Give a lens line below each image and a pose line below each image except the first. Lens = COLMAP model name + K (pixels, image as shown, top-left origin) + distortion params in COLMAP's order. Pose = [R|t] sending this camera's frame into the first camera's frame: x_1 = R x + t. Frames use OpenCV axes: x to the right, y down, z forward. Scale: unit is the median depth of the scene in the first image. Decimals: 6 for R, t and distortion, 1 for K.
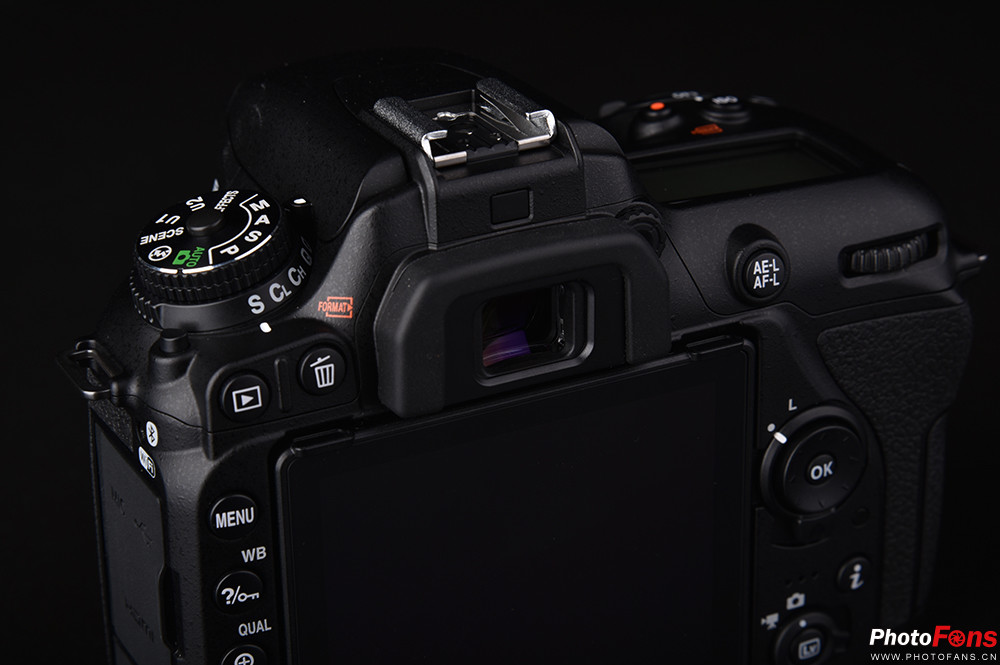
lens RADIAL K [[2657.5, 0, 501.2], [0, 2657.5, 331.3], [0, 0, 1]] dist [0.242393, 0.000000]
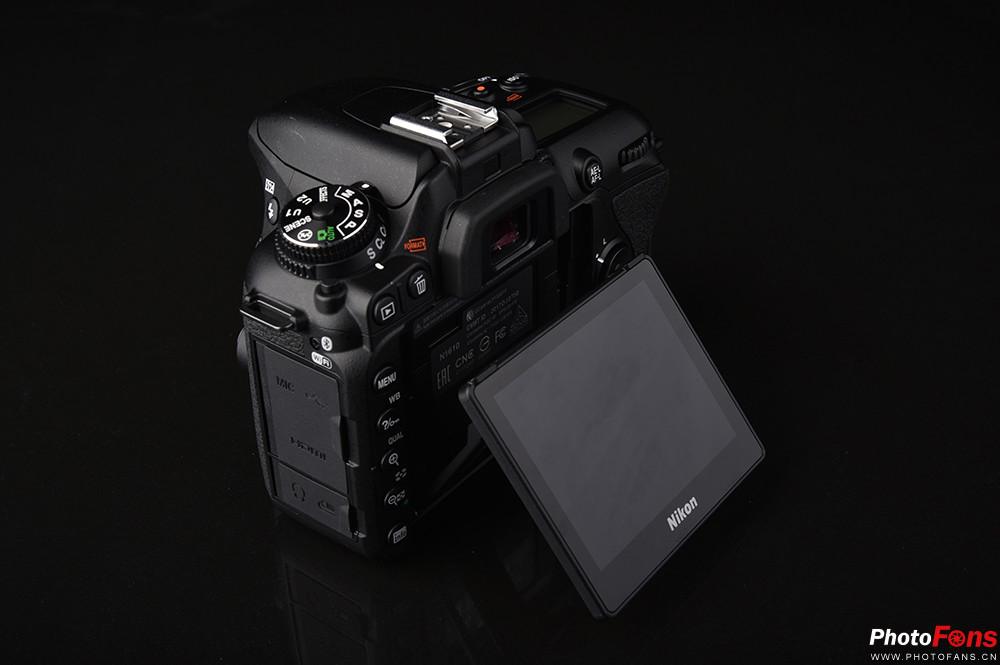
lens RADIAL K [[1321.9, 0, 499.0], [0, 1321.9, 337.3], [0, 0, 1]] dist [-0.006239, 0.000000]
pose [[0.901659, -0.234192, 0.363546, -0.330007], [0.178484, 0.967259, 0.180424, -0.093525], [-0.393897, -0.097794, 0.913937, 0.210300]]
